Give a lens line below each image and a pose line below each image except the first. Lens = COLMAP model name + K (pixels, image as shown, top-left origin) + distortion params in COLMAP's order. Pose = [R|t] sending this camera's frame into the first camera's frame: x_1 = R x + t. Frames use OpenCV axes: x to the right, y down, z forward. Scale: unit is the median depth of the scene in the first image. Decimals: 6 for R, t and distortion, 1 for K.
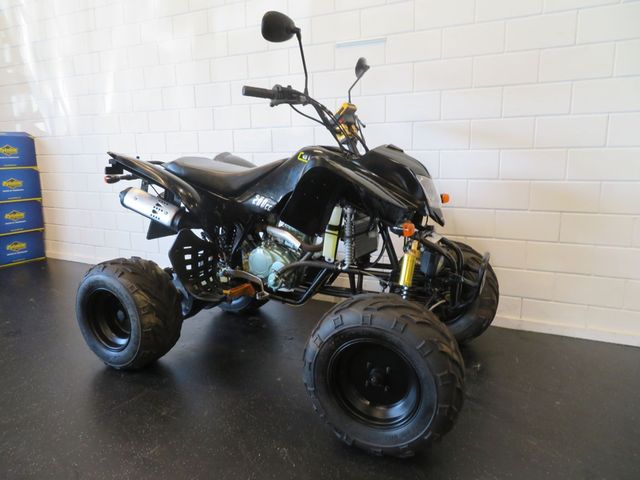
lens RADIAL K [[459.0, 0, 319.5], [0, 459.0, 239.4], [0, 0, 1]] dist [0.004047, -0.011481]
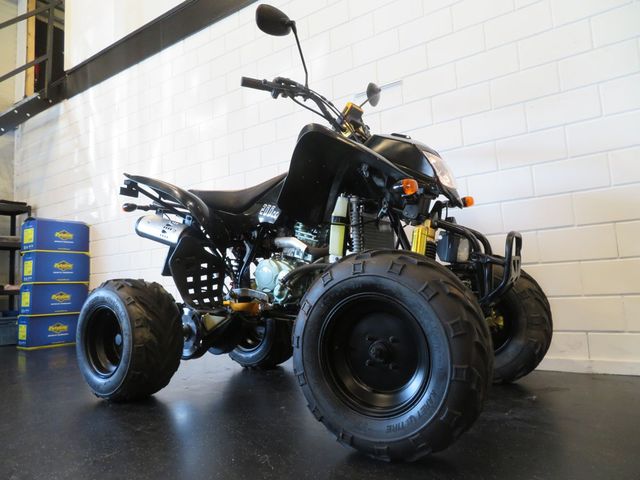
lens RADIAL K [[459.0, 0, 319.8], [0, 459.0, 239.4], [0, 0, 1]] dist [0.004047, -0.011481]
pose [[0.990538, -0.047006, -0.128941, 0.101210], [0.007347, 0.956330, -0.292197, 0.259250], [0.137045, 0.288485, 0.947626, 0.130695]]
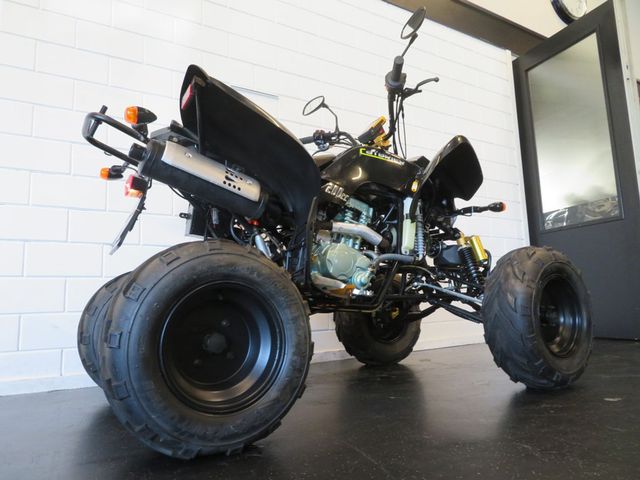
lens RADIAL K [[459.0, 0, 320.7], [0, 459.0, 234.8], [0, 0, 1]] dist [0.004047, -0.011481]
pose [[0.513696, 0.121463, 0.849331, -0.882519], [0.196455, 0.946976, -0.254247, 0.215432], [-0.835178, 0.297461, 0.462596, 0.658052]]
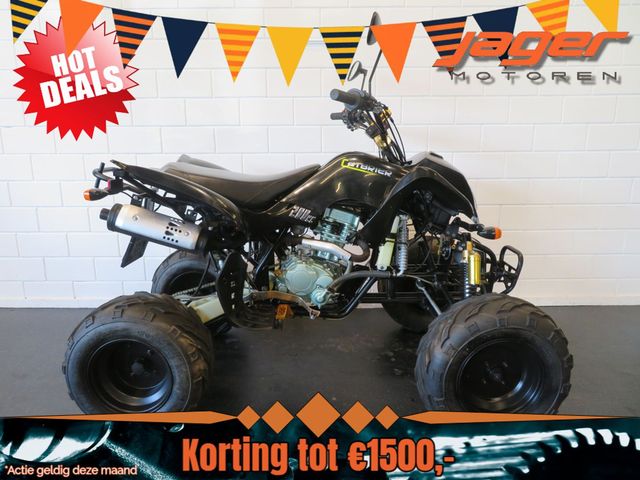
lens RADIAL K [[459.0, 0, 319.8], [0, 459.0, 238.4], [0, 0, 1]] dist [0.004047, -0.011481]
pose [[0.887440, -0.088311, 0.452384, -0.520337], [0.079886, 0.996089, 0.037737, -0.064781], [-0.453947, 0.002650, 0.891025, 0.170555]]
